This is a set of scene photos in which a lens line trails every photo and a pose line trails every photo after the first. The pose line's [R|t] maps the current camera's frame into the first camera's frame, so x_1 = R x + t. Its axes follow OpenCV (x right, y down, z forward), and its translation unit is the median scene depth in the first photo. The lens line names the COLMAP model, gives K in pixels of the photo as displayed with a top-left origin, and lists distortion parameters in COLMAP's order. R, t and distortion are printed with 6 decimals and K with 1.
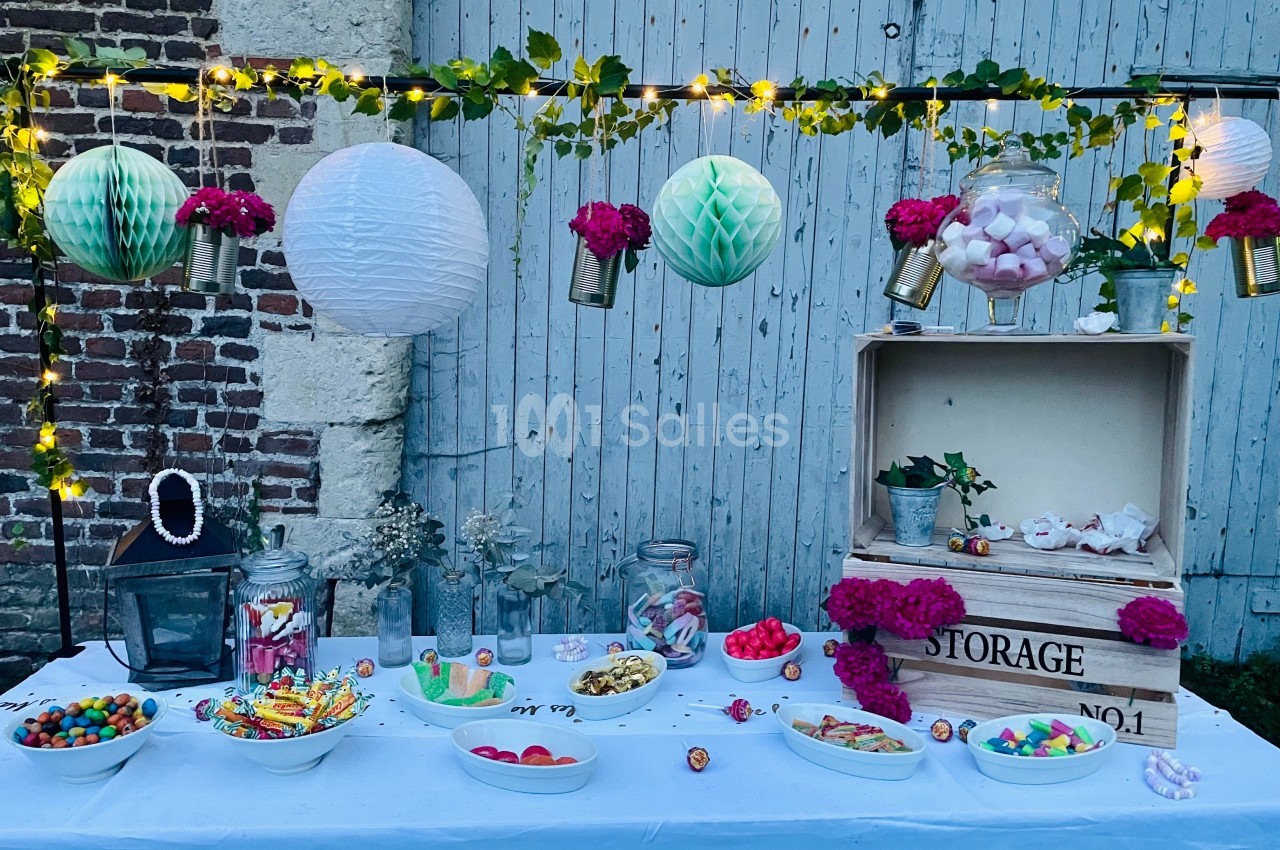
lens RADIAL K [[981.3, 0, 640.0], [0, 981.3, 425.0], [0, 0, 1]] dist [0.058085, -0.000592]
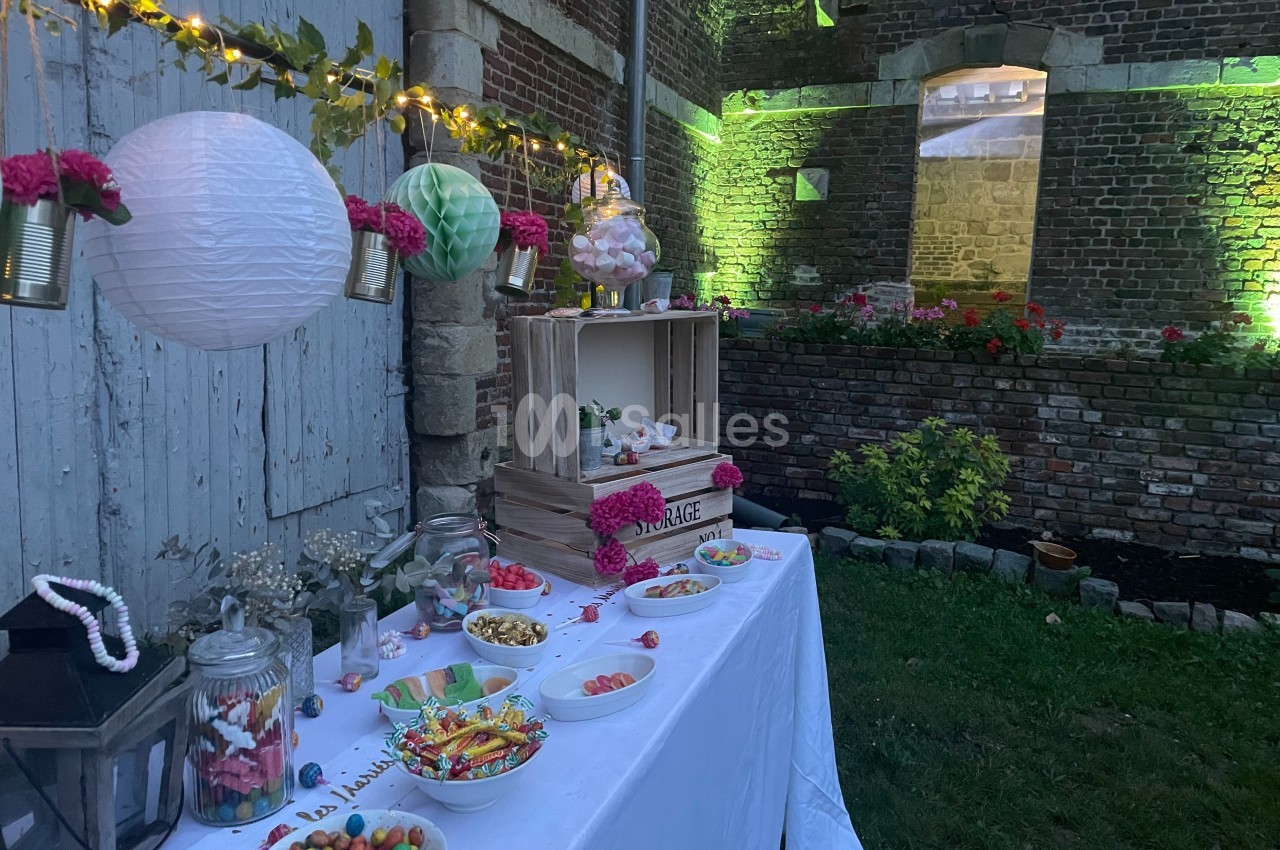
lens RADIAL K [[981.3, 0, 640.0], [0, 981.3, 425.0], [0, 0, 1]] dist [0.058085, -0.000592]
pose [[0.374970, -0.146183, 0.915439, -0.999410], [0.109994, 0.987529, 0.112640, -0.092114], [-0.920489, 0.058456, 0.386373, 0.415578]]
